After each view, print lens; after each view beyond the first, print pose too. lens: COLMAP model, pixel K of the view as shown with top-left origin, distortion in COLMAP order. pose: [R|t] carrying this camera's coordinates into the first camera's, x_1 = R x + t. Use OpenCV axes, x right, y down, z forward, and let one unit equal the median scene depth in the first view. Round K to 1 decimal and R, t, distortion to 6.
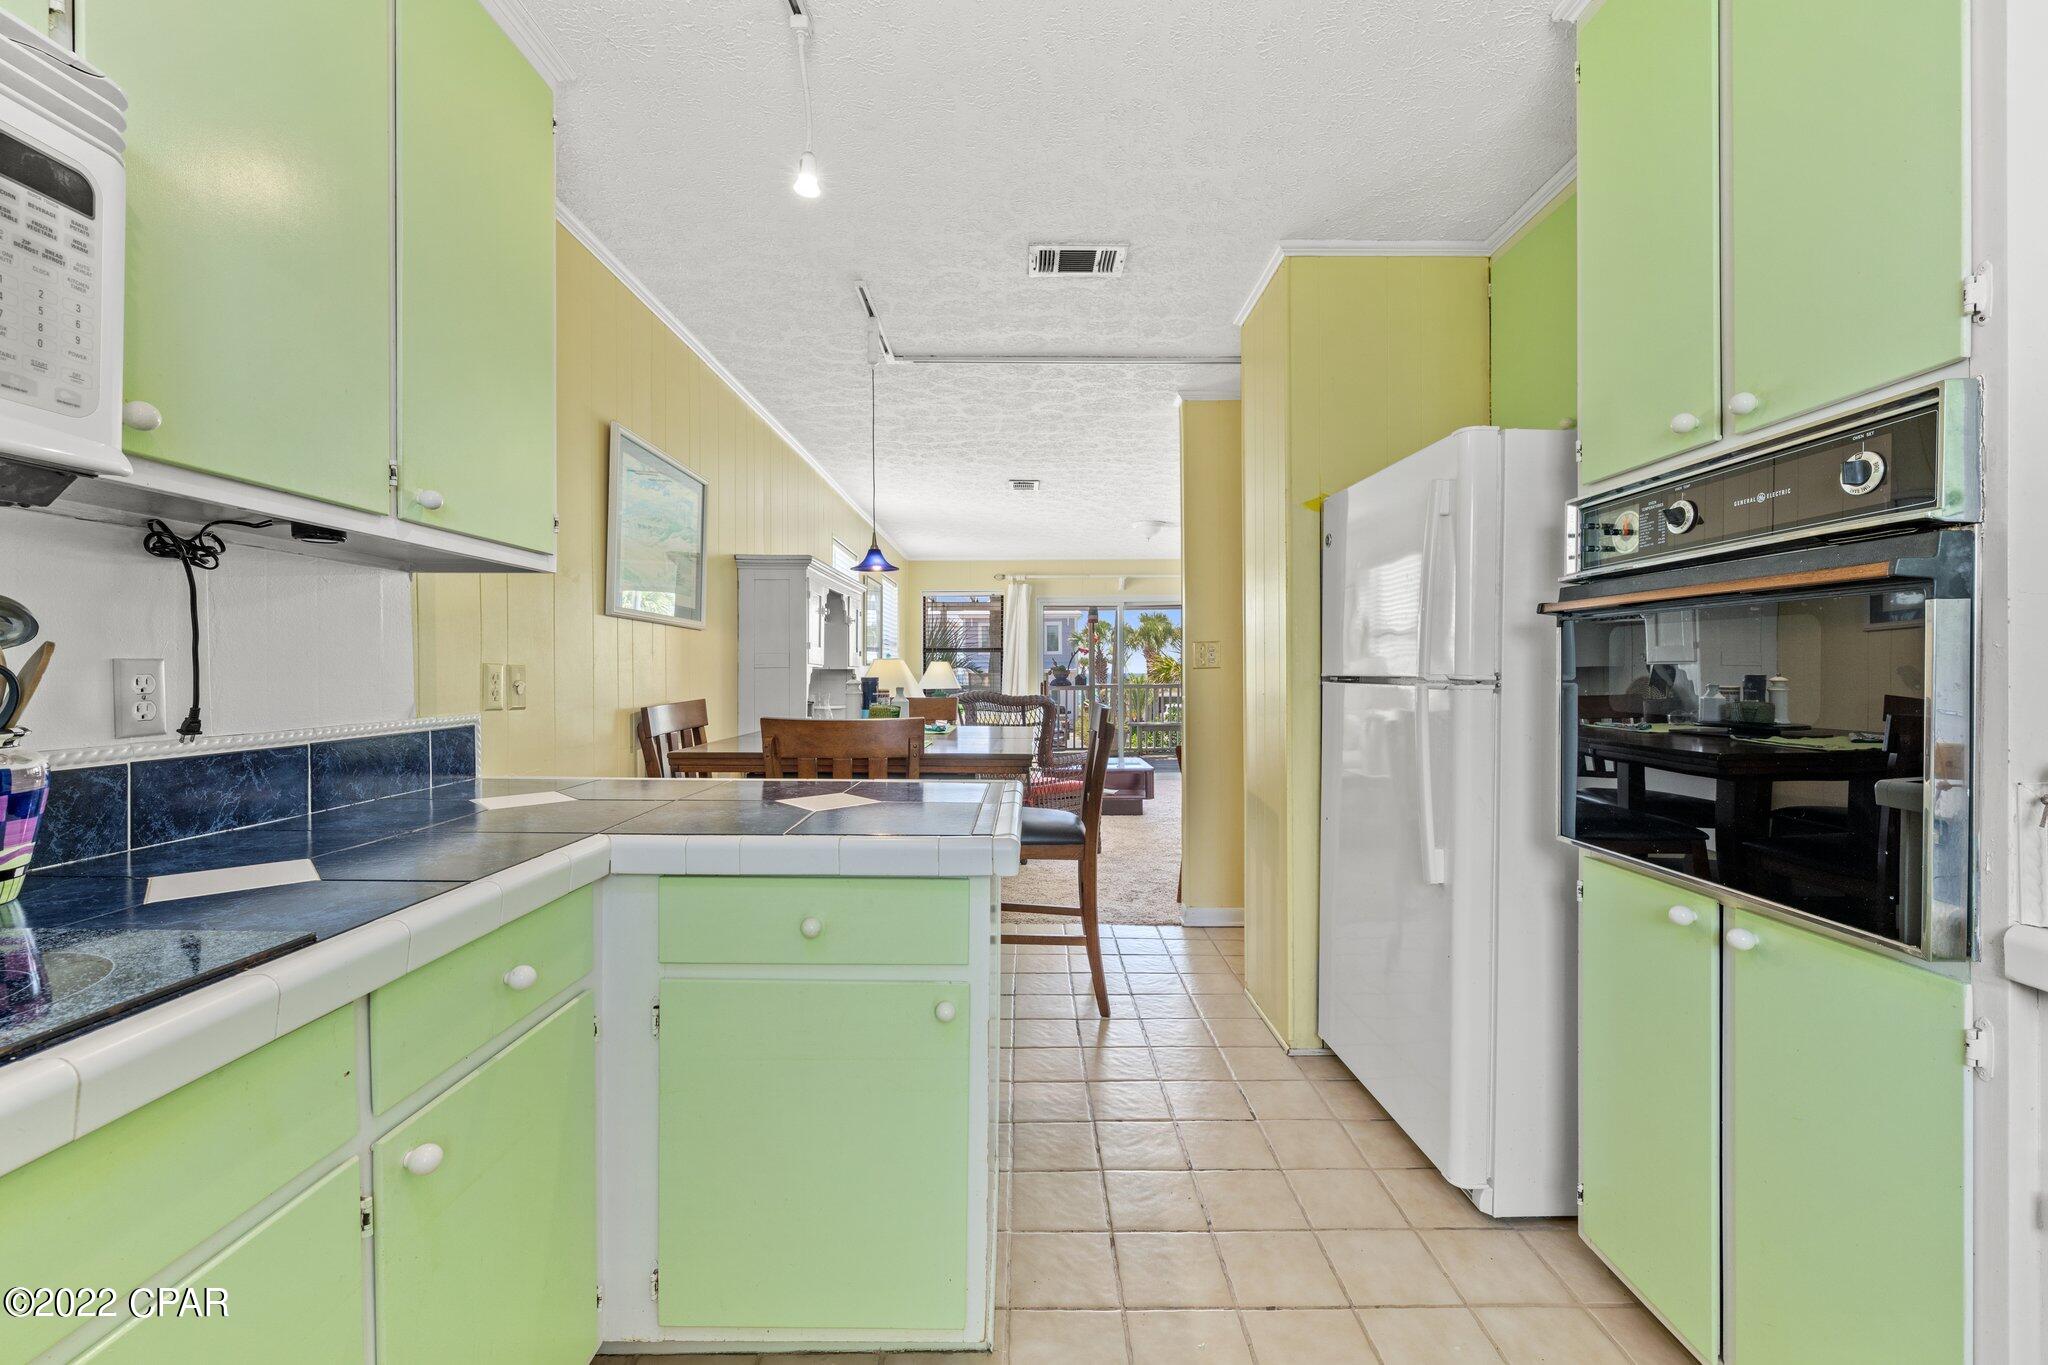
lens RADIAL K [[850.4, 0, 1016.7], [0, 850.4, 675.1], [0, 0, 1]] dist [-0.000253, 0.000056]
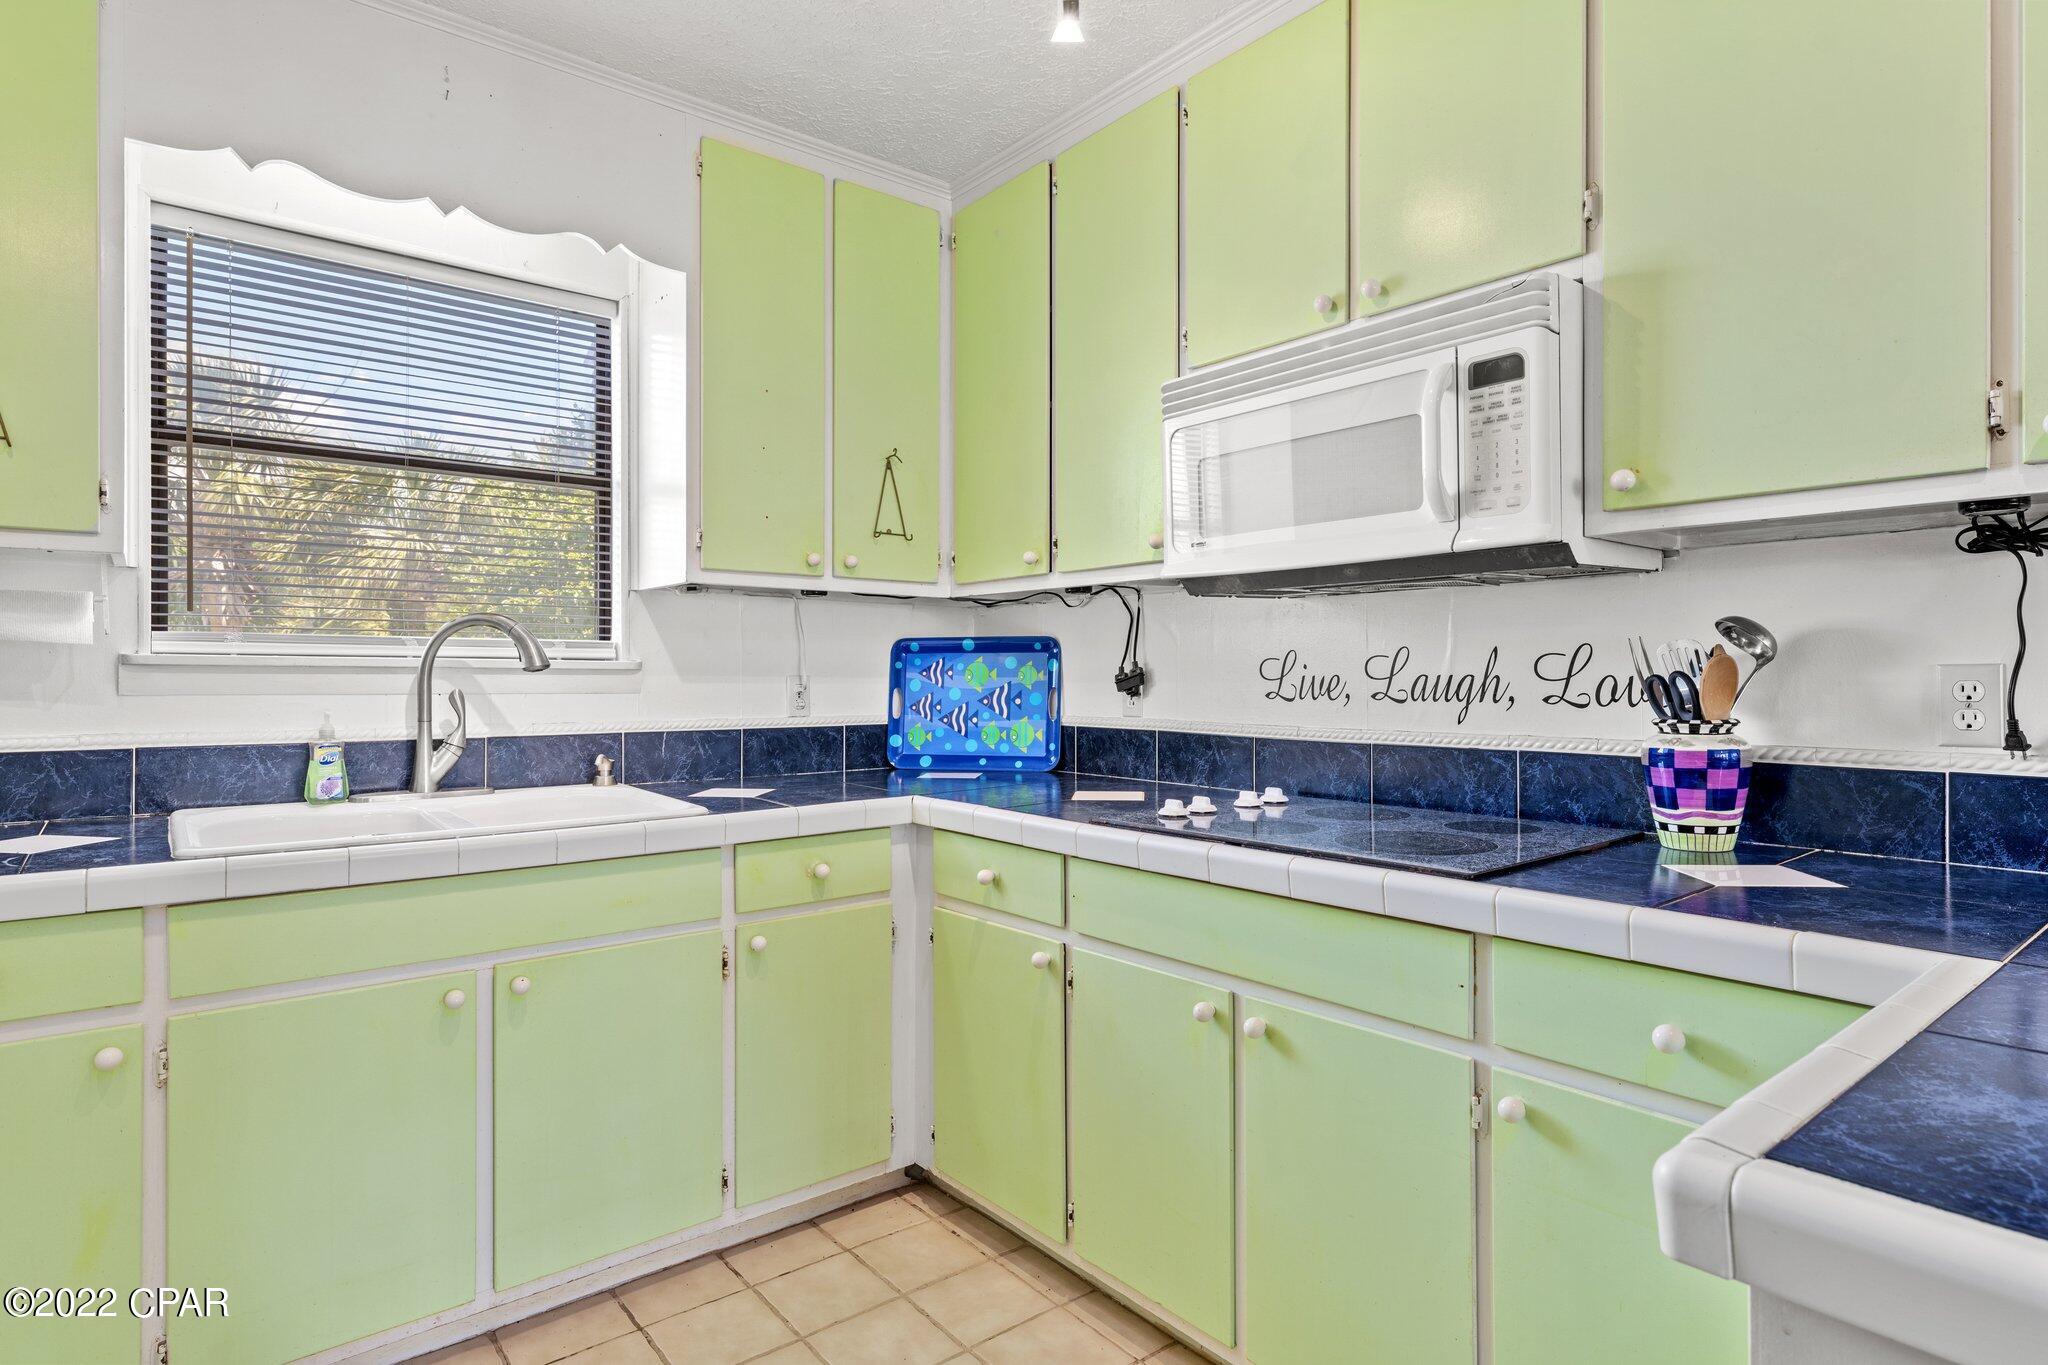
lens RADIAL K [[1088.2, 0, 1024.4], [0, 1088.2, 670.7], [0, 0, 1]] dist [0.001989, -0.000721]
pose [[-0.775613, -0.002326, -0.631204, 0.575155], [-0.001228, 0.999997, -0.002176, -0.007883], [0.631207, -0.000912, -0.775614, 1.363300]]
